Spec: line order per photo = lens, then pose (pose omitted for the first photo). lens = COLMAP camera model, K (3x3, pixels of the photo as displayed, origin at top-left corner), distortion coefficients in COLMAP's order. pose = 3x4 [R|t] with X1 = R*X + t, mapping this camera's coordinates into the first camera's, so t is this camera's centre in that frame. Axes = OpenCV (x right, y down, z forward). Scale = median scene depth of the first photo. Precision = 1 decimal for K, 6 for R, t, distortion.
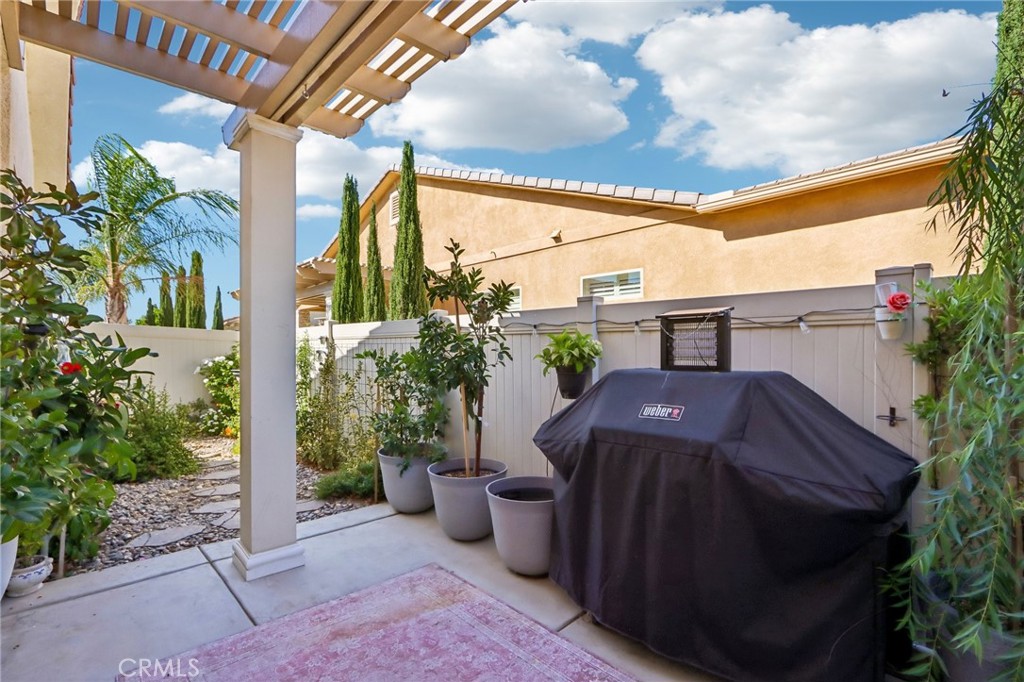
lens RADIAL K [[475.3, 0, 511.5], [0, 475.3, 349.1], [0, 0, 1]] dist [-0.010412, 0.001255]
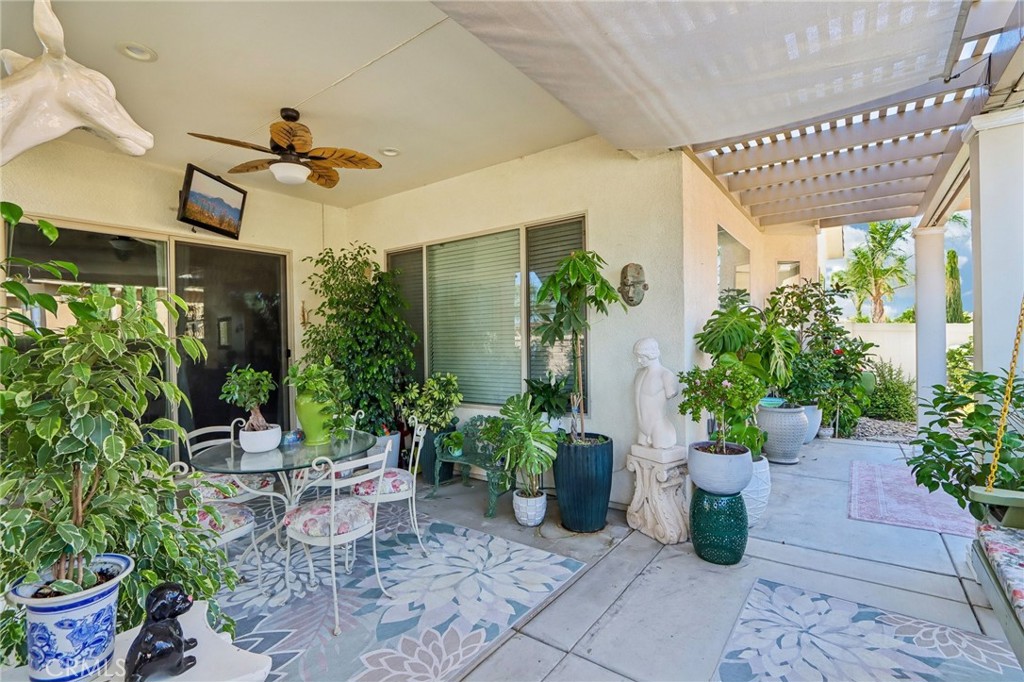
lens RADIAL K [[475.3, 0, 510.9], [0, 475.3, 343.6], [0, 0, 1]] dist [-0.010412, 0.001255]
pose [[0.181545, 0.003891, -0.983375, 0.792505], [0.016171, 0.999845, 0.006942, -0.031749], [0.983250, -0.017162, 0.181454, -0.760550]]
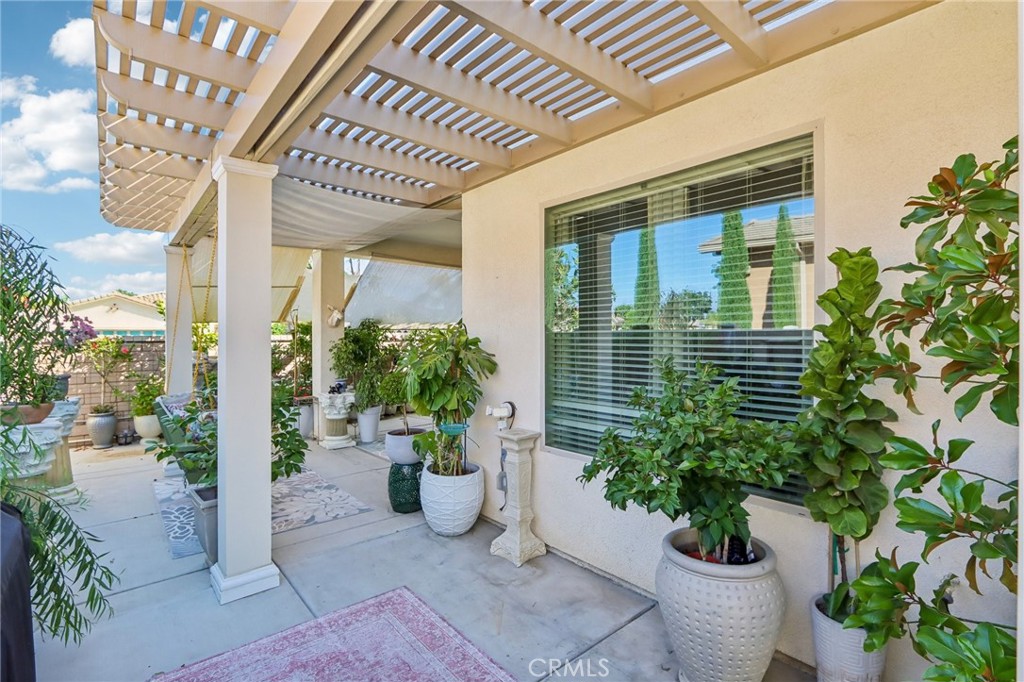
lens RADIAL K [[475.3, 0, 513.6], [0, 475.3, 338.5], [0, 0, 1]] dist [-0.010412, 0.001255]
pose [[-0.999003, 0.003555, 0.044510, -0.238130], [0.003714, 0.999987, 0.003487, -0.067942], [-0.044497, 0.003649, -0.999003, 0.846873]]
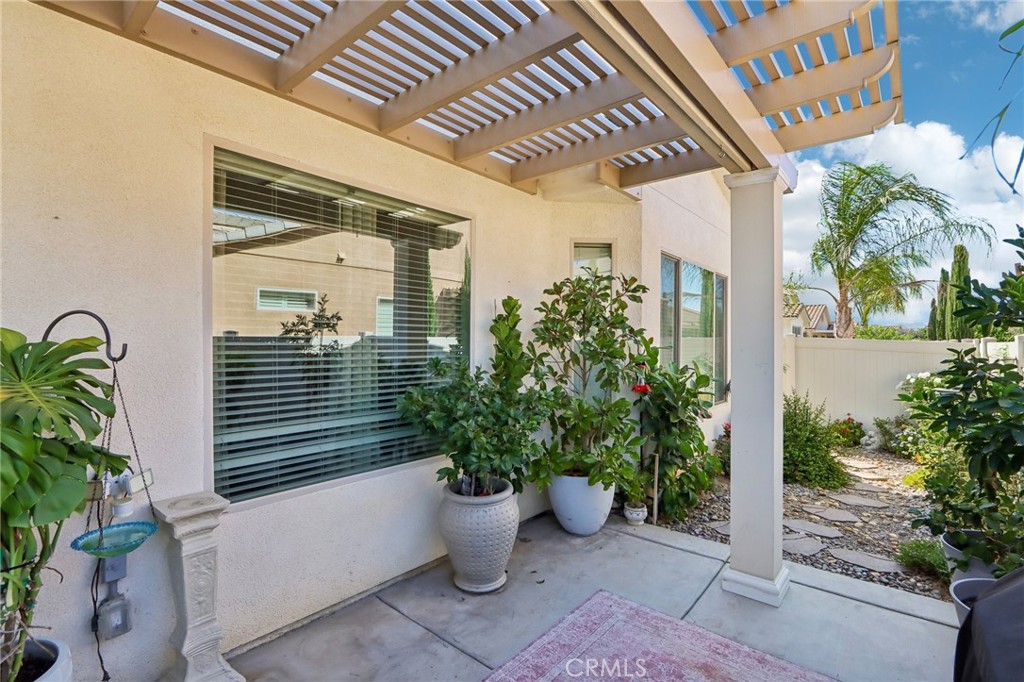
lens RADIAL K [[475.3, 0, 511.9], [0, 475.3, 342.1], [0, 0, 1]] dist [-0.010412, 0.001255]
pose [[0.112415, -0.002907, -0.993657, 0.358559], [-0.005002, 0.999981, -0.003492, -0.067030], [0.993649, 0.005363, 0.112398, 0.254294]]
